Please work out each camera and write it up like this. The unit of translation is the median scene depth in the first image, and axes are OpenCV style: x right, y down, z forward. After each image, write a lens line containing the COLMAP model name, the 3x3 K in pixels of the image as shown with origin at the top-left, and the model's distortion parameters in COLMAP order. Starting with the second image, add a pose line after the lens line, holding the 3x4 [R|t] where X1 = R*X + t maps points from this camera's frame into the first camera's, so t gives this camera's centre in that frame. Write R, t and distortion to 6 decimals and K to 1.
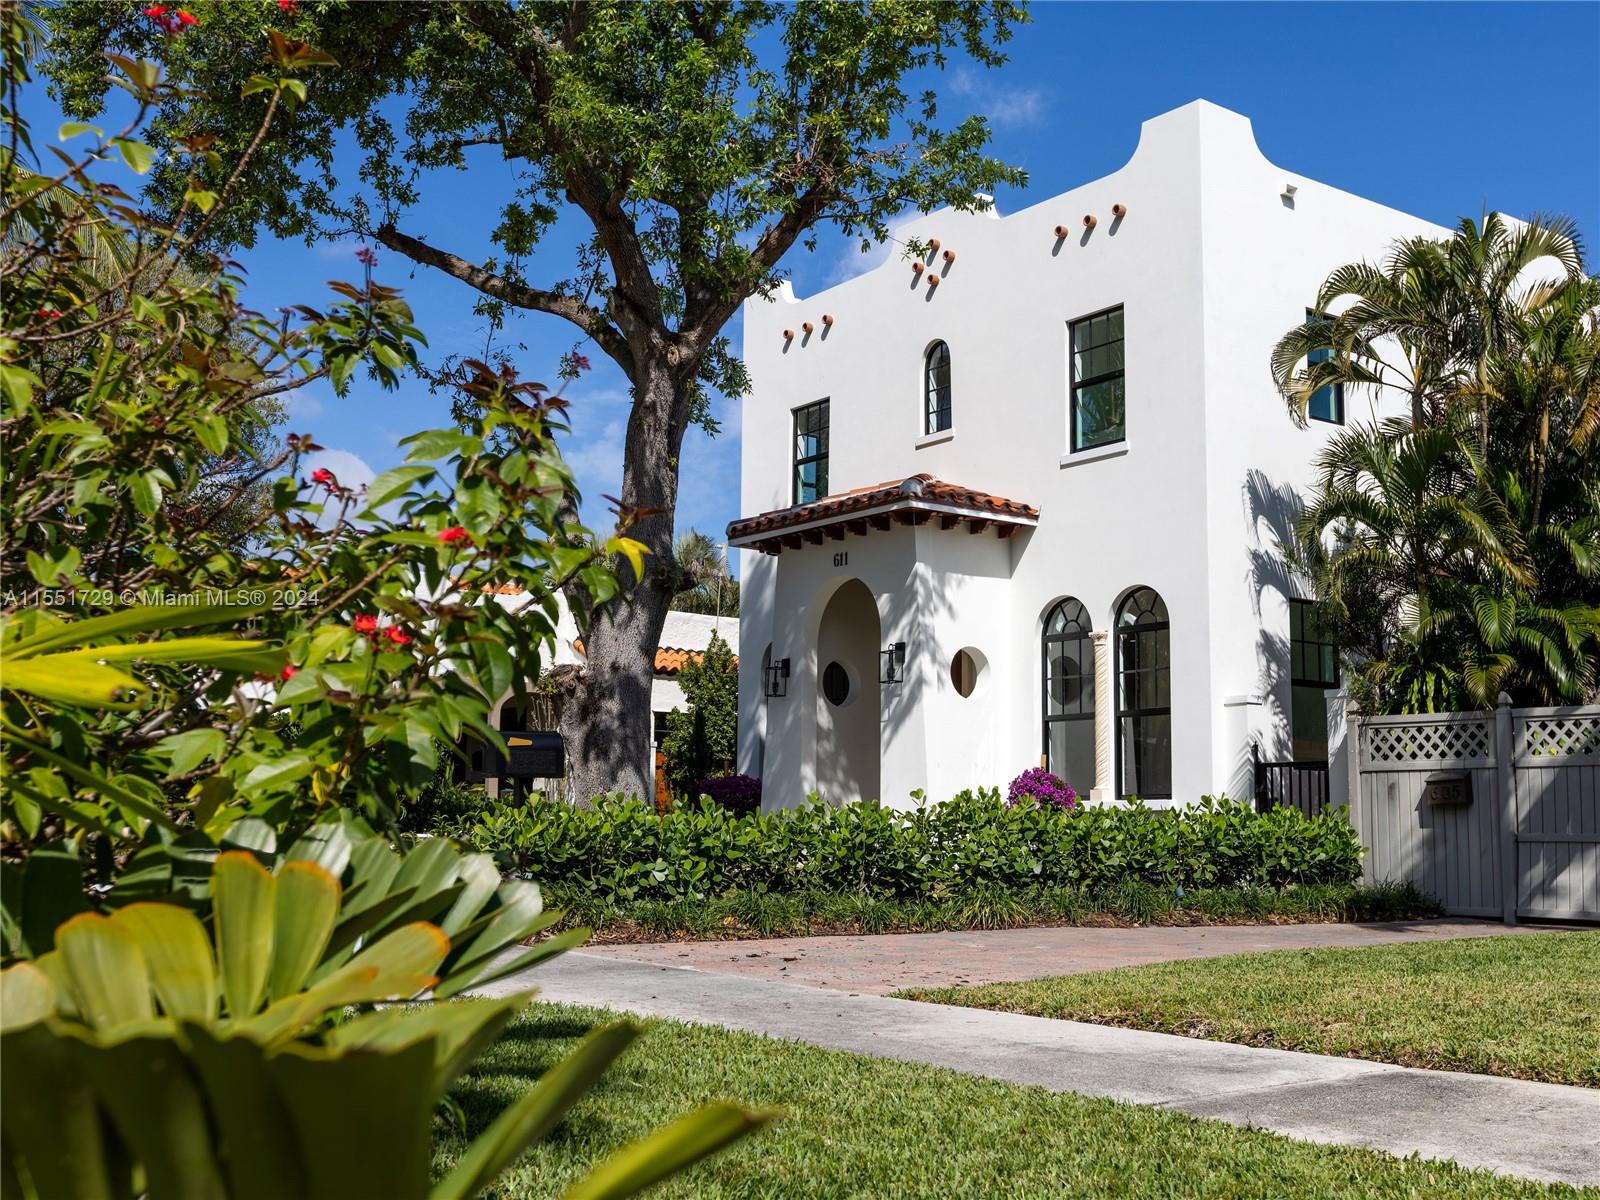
lens RADIAL K [[1756.1, 0, 793.9], [0, 1756.1, 596.4], [0, 0, 1]] dist [-0.013476, 0.000000]
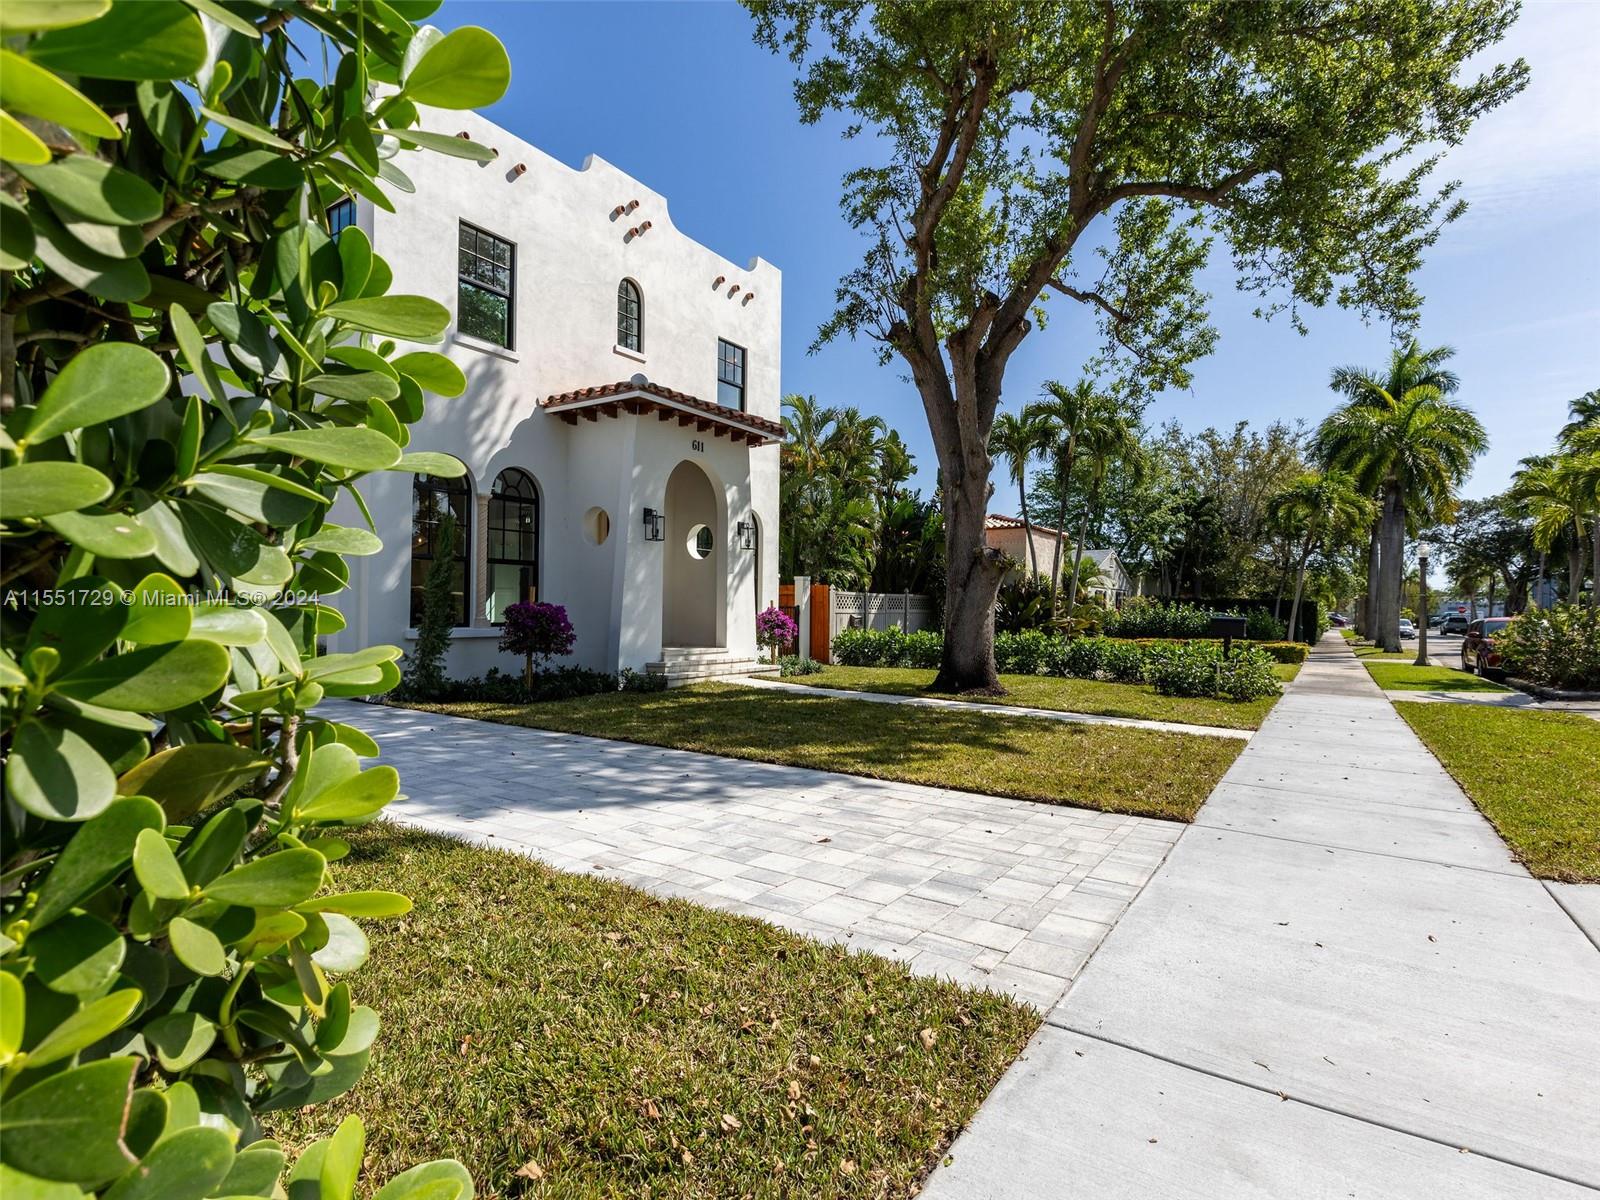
lens RADIAL K [[808.2, 0, 812.2], [0, 808.2, 600.1], [0, 0, 1]] dist [-0.000327, 0.001249]
pose [[-0.363575, -0.004411, 0.931554, -0.739077], [-0.142553, 0.988475, -0.050956, 0.145416], [-0.920593, -0.151323, -0.360014, 1.451477]]
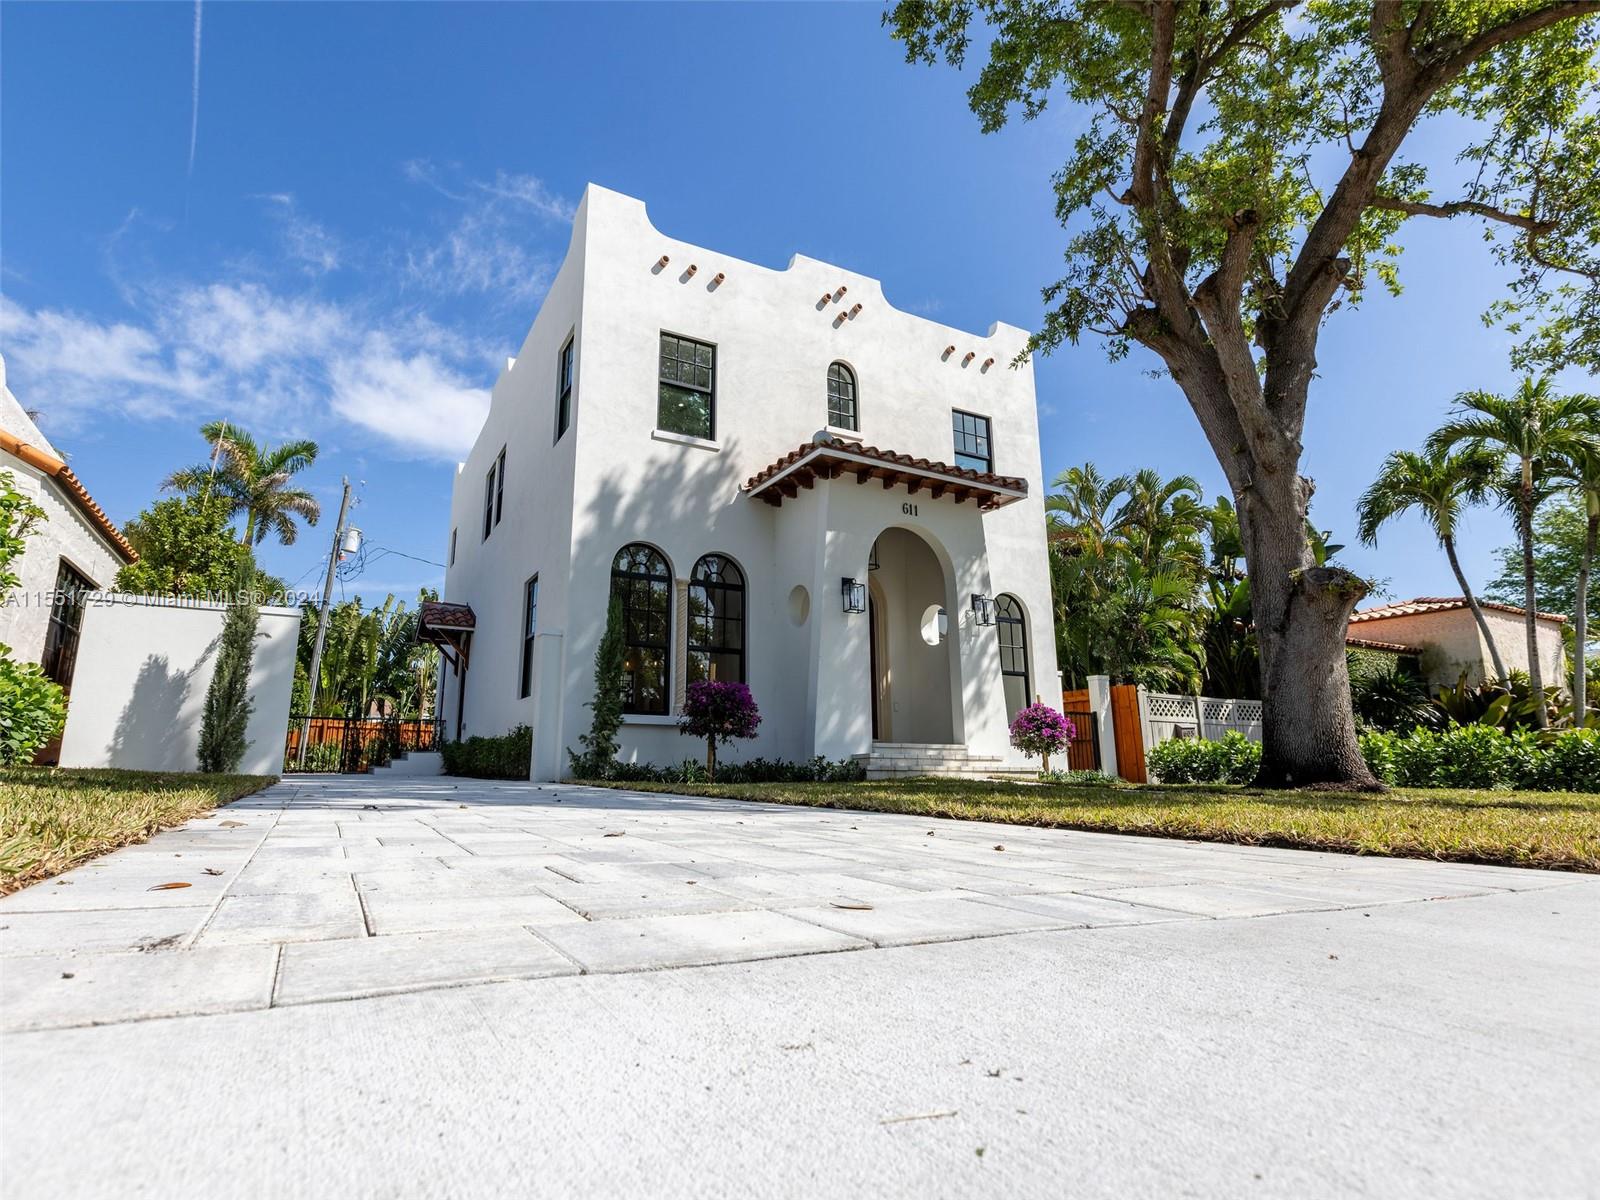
lens RADIAL K [[808.2, 0, 735.8], [0, 808.2, 599.5], [0, 0, 1]] dist [-0.000327, 0.001249]
pose [[0.154244, 0.195945, 0.968408, -0.644589], [-0.139114, 0.974681, -0.175057, 0.190412], [-0.978190, -0.107718, 0.177597, 1.307688]]
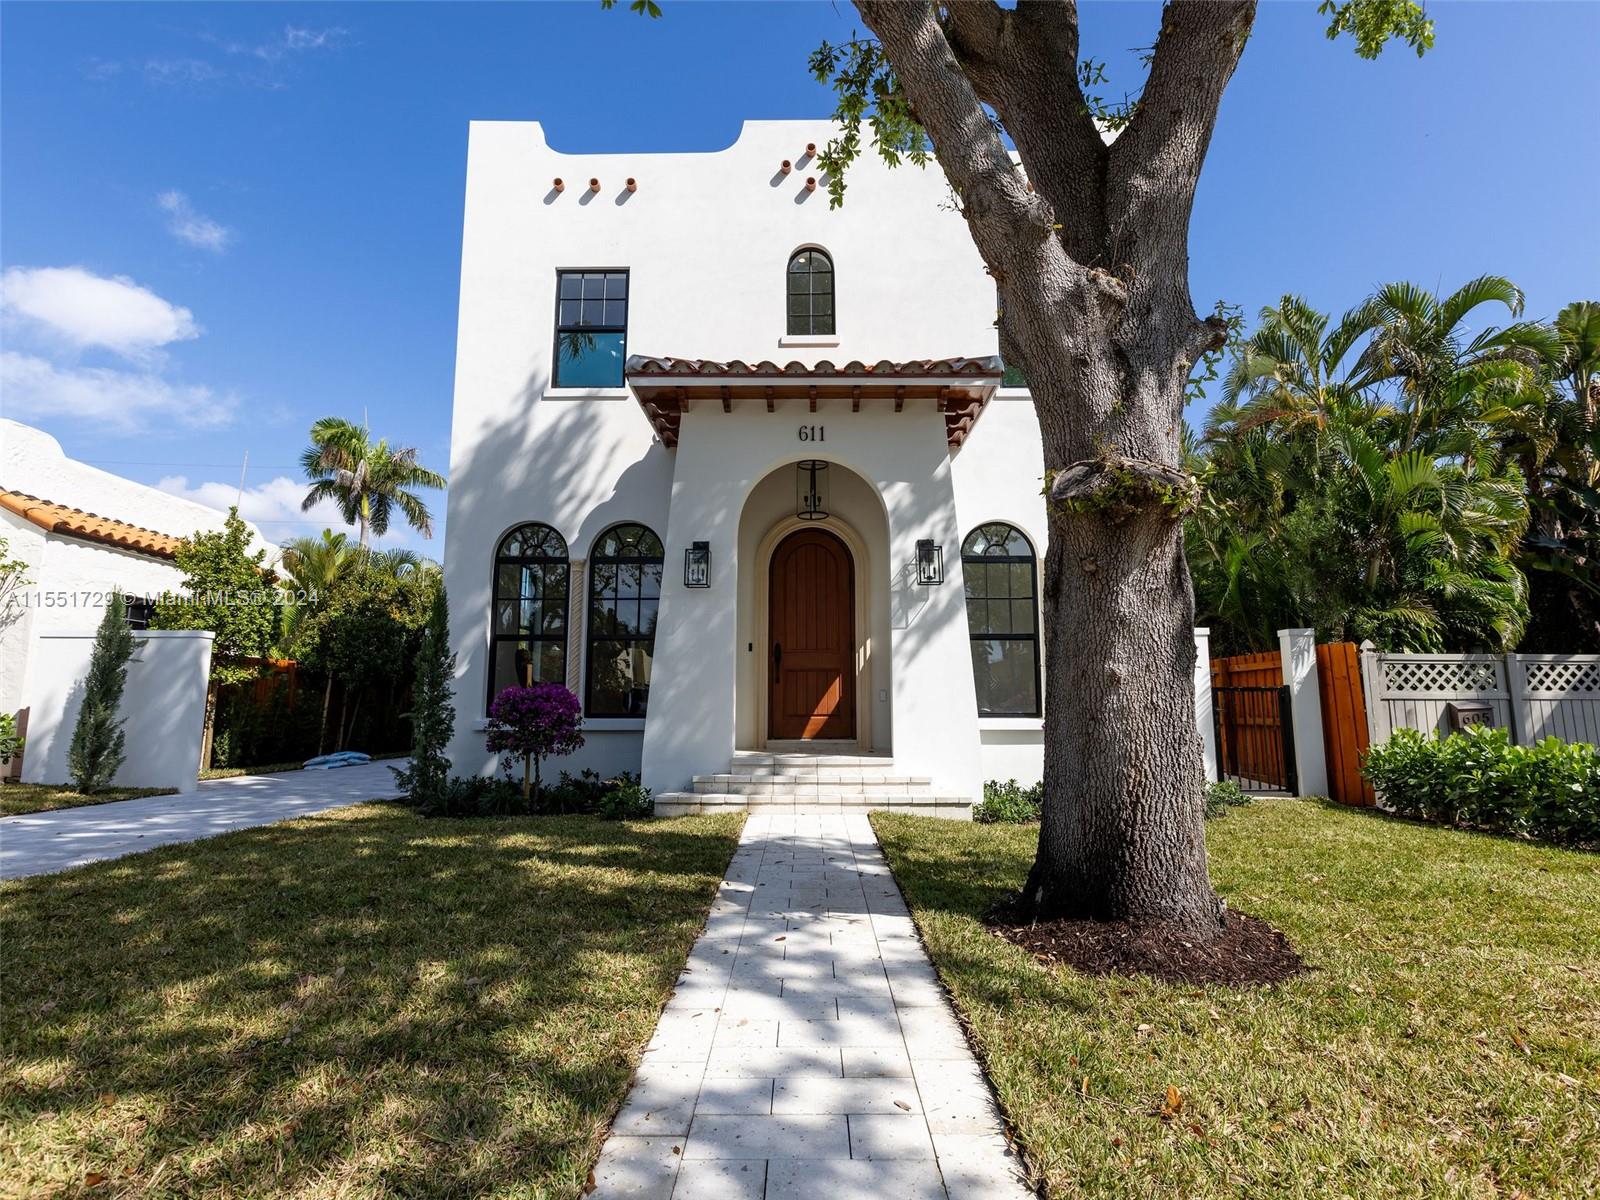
lens RADIAL K [[808.2, 0, 810.0], [0, 808.2, 596.8], [0, 0, 1]] dist [-0.000327, 0.001249]
pose [[0.593174, 0.100266, 0.798806, -0.356737], [-0.104010, 0.993443, -0.047461, 0.097527], [-0.798327, -0.054931, 0.599714, 0.987096]]
